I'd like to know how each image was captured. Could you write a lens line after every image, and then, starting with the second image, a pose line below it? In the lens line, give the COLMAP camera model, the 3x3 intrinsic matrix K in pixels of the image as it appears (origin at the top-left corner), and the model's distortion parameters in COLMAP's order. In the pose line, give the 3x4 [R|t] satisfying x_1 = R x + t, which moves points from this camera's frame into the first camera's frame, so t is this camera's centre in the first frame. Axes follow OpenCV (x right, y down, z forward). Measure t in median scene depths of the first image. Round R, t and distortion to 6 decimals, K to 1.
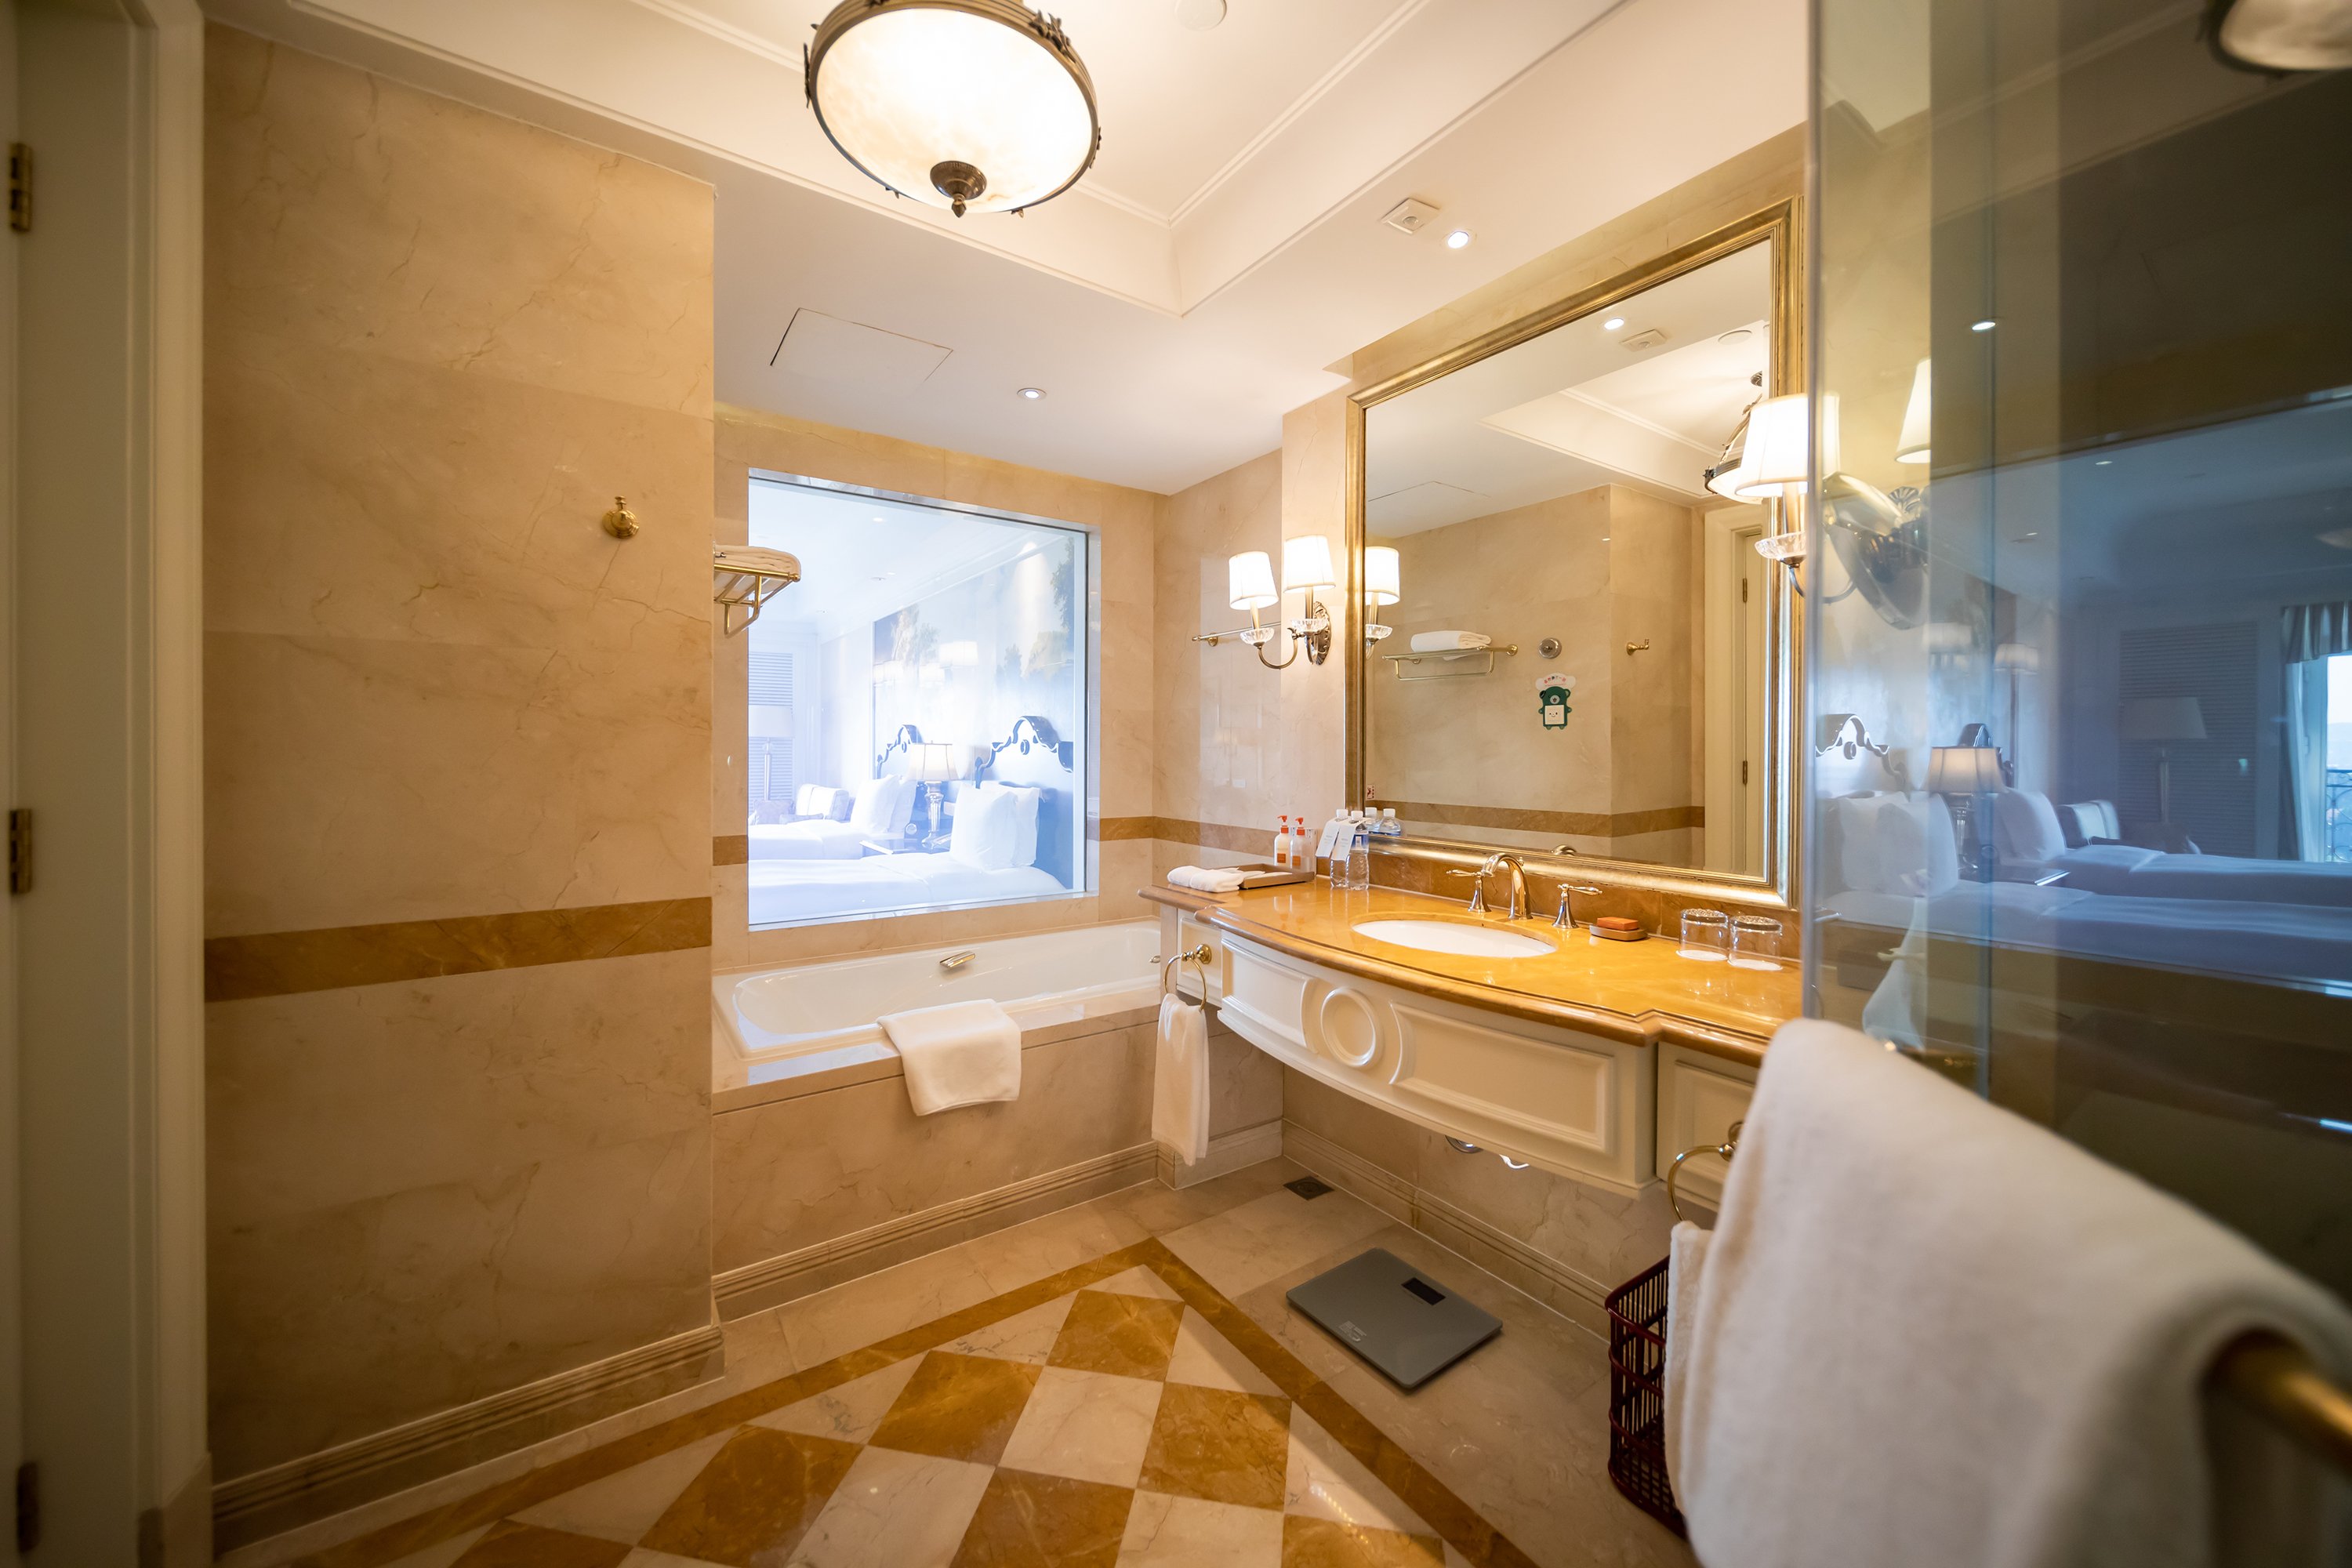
lens RADIAL K [[819.1, 0, 1167.5], [0, 819.1, 749.5], [0, 0, 1]] dist [-0.002204, -0.000132]
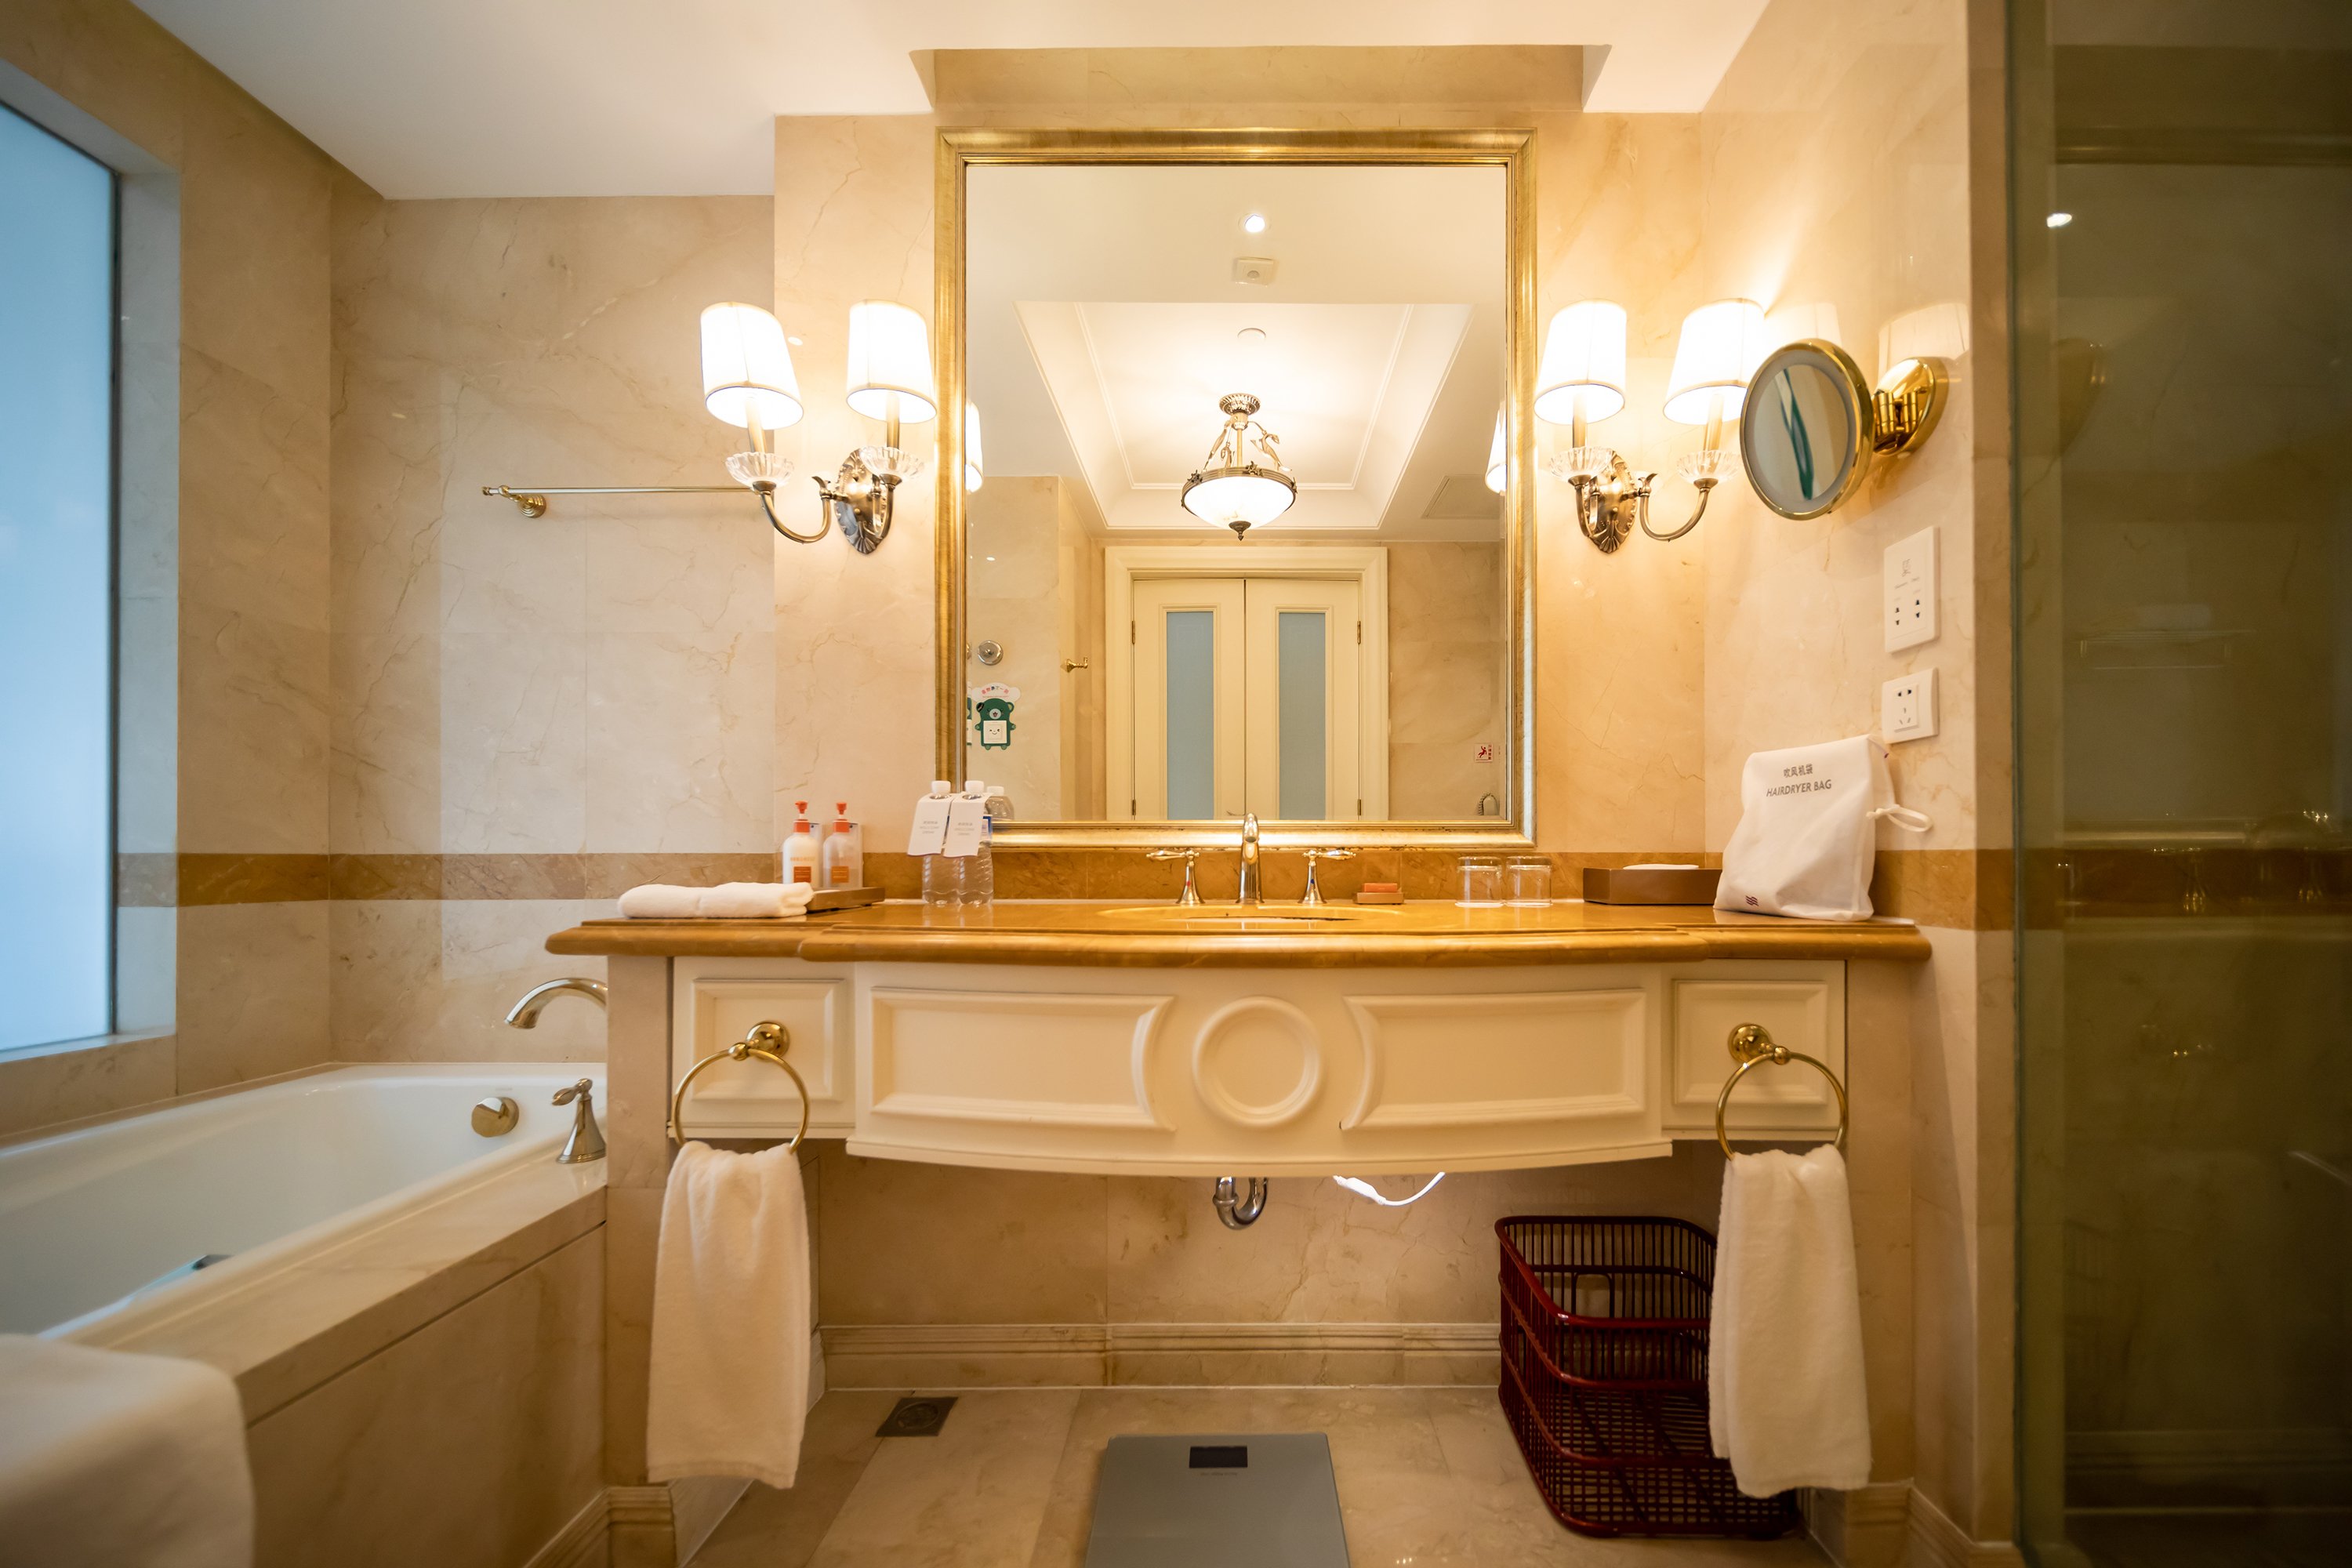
lens RADIAL K [[894.6, 0, 1296.8], [0, 894.6, 826.5], [0, 0, 1]] dist [-0.000058, -0.000174]
pose [[0.583678, 0.001915, 0.811983, -0.190857], [0.001197, 0.999994, -0.003219, 0.116207], [-0.811984, 0.002851, 0.583672, 0.405537]]
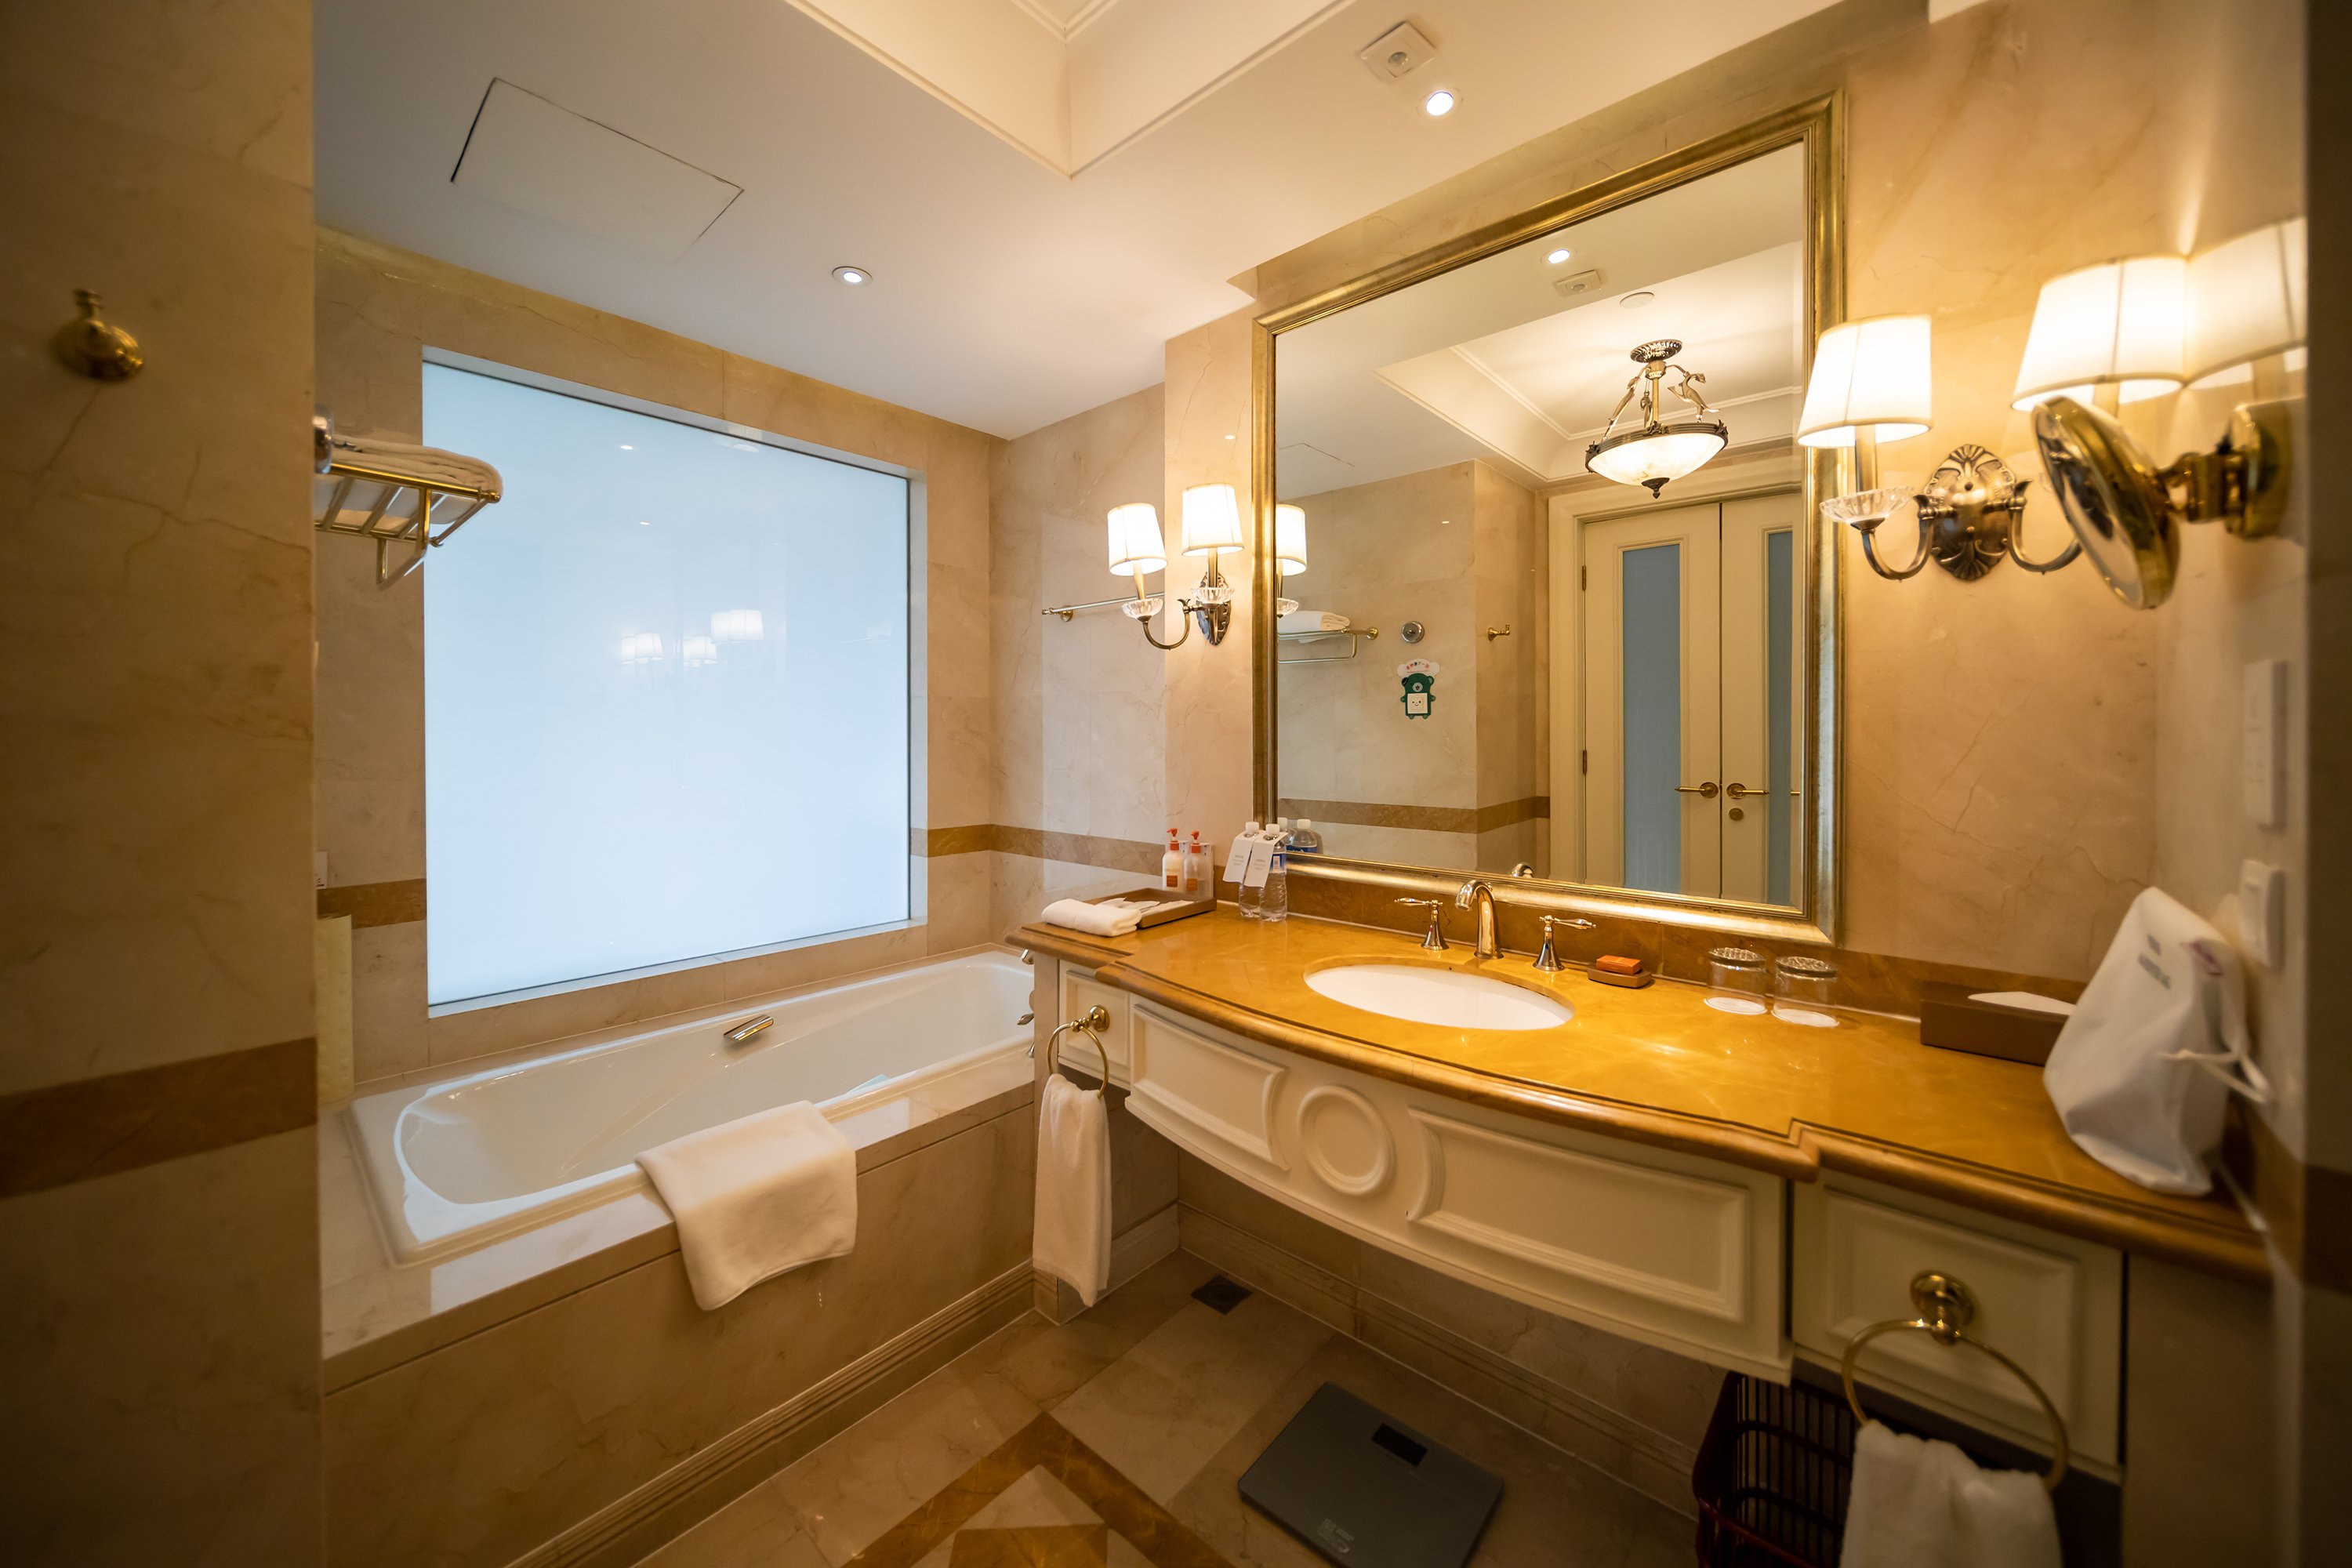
lens RADIAL K [[858.5, 0, 1134.8], [0, 858.5, 740.4], [0, 0, 1]] dist [-0.001567, -0.000178]
pose [[0.980958, -0.005280, 0.194150, -0.072055], [0.003983, 0.999967, 0.007070, -0.015911], [-0.194181, -0.006162, 0.980946, 0.191462]]
